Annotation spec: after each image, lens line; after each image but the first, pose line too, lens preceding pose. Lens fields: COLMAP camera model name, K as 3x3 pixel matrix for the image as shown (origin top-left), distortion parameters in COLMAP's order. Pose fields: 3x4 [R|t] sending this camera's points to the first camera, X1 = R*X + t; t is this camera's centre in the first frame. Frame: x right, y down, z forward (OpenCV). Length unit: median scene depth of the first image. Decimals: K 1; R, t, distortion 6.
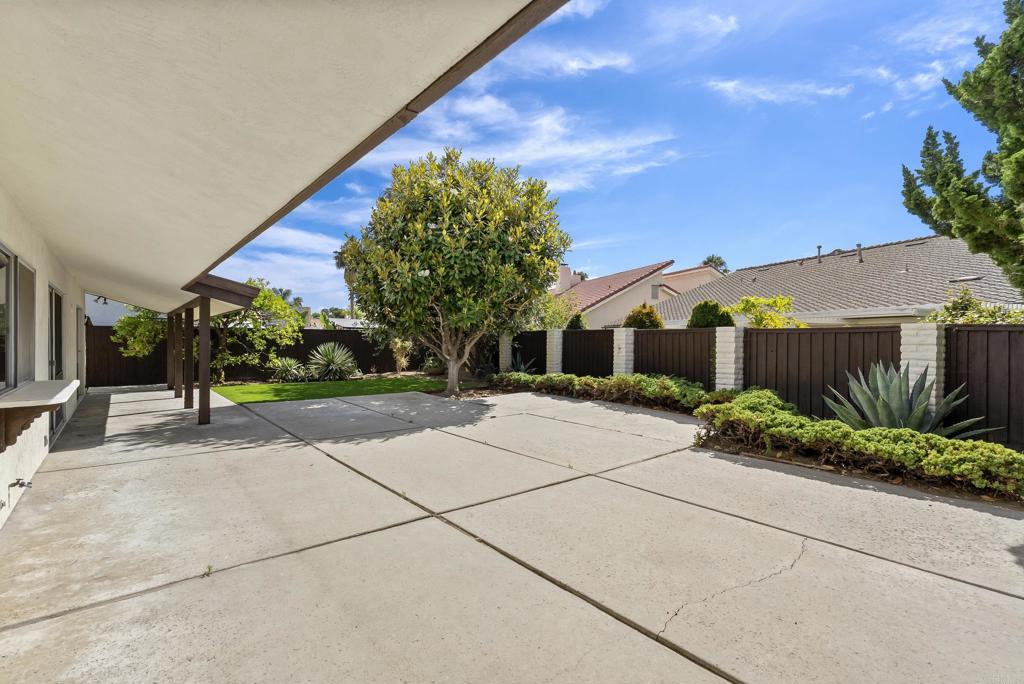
lens RADIAL K [[468.4, 0, 515.6], [0, 468.4, 342.5], [0, 0, 1]] dist [0.004589, 0.001115]
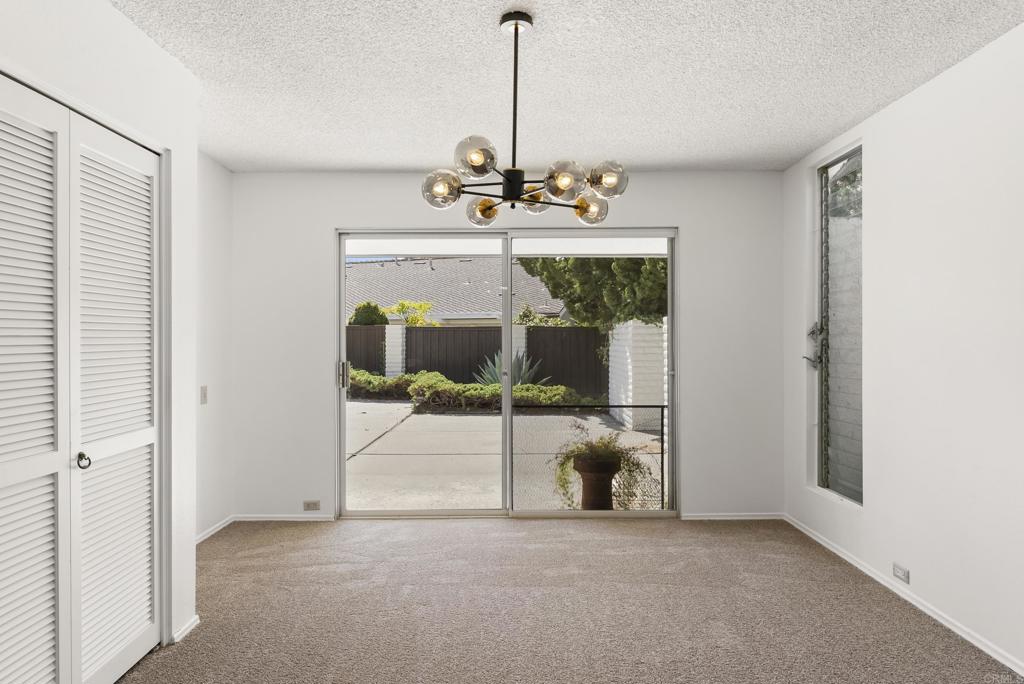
lens RADIAL K [[584.6, 0, 515.5], [0, 584.6, 341.9], [0, 0, 1]] dist [-0.002487, -0.000240]
pose [[0.645938, -0.009620, 0.763329, -0.483555], [0.007349, 0.999953, 0.006383, 0.003119], [-0.763355, 0.001487, 0.645978, -0.219272]]
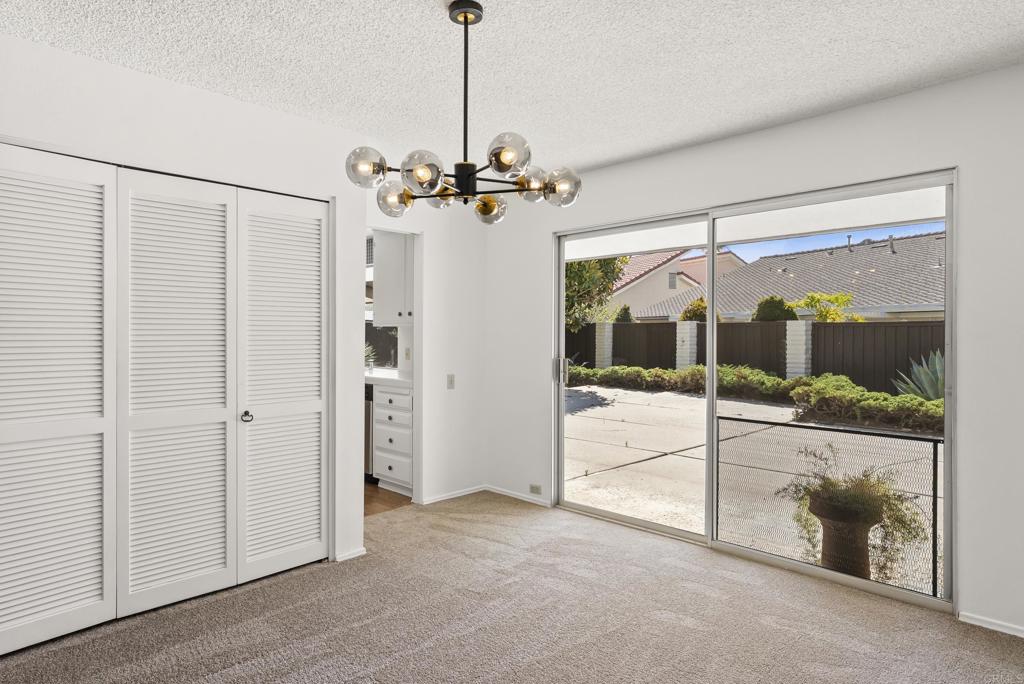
lens RADIAL K [[584.6, 0, 508.2], [0, 584.6, 338.2], [0, 0, 1]] dist [-0.002487, -0.000240]
pose [[0.996766, -0.002568, 0.080317, -0.313960], [0.002443, 0.999996, 0.001655, 0.003138], [-0.080321, -0.001453, 0.996768, -0.291903]]
